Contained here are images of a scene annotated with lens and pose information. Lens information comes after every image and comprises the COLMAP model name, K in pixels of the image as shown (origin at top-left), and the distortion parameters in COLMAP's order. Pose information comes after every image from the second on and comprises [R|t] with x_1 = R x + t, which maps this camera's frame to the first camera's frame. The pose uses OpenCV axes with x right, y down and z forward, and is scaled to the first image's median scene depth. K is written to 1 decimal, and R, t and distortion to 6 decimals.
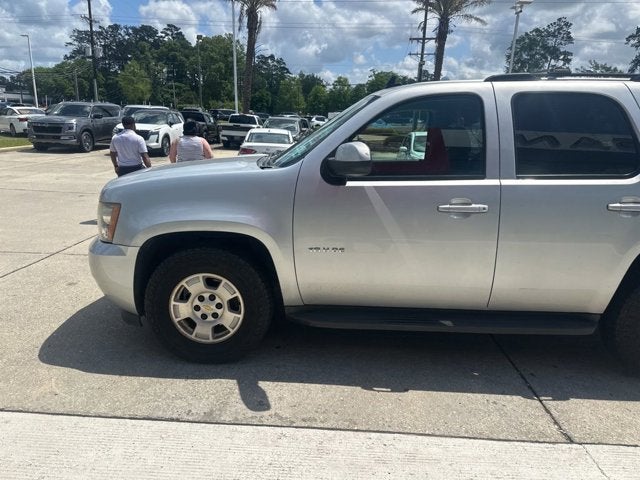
lens RADIAL K [[454.7, 0, 321.1], [0, 454.7, 246.1], [0, 0, 1]] dist [0.022992, -0.027438]
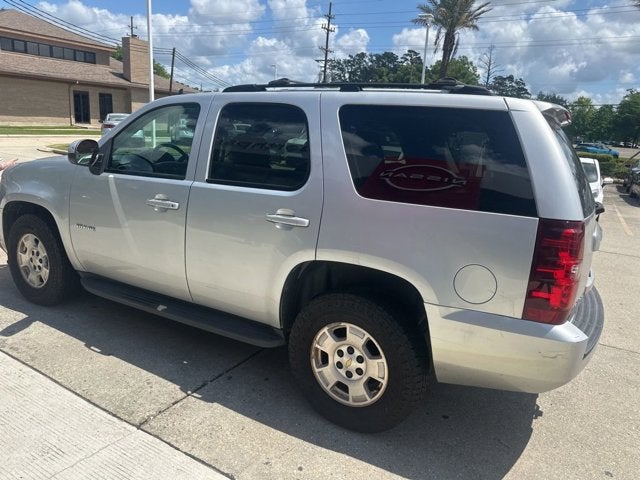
lens RADIAL K [[454.7, 0, 322.1], [0, 454.7, 238.5], [0, 0, 1]] dist [0.022992, -0.027438]
pose [[0.883429, 0.133342, -0.449192, 0.711647], [-0.159063, 0.987070, -0.019819, -0.023445], [0.440741, 0.088958, 0.893216, 0.109895]]
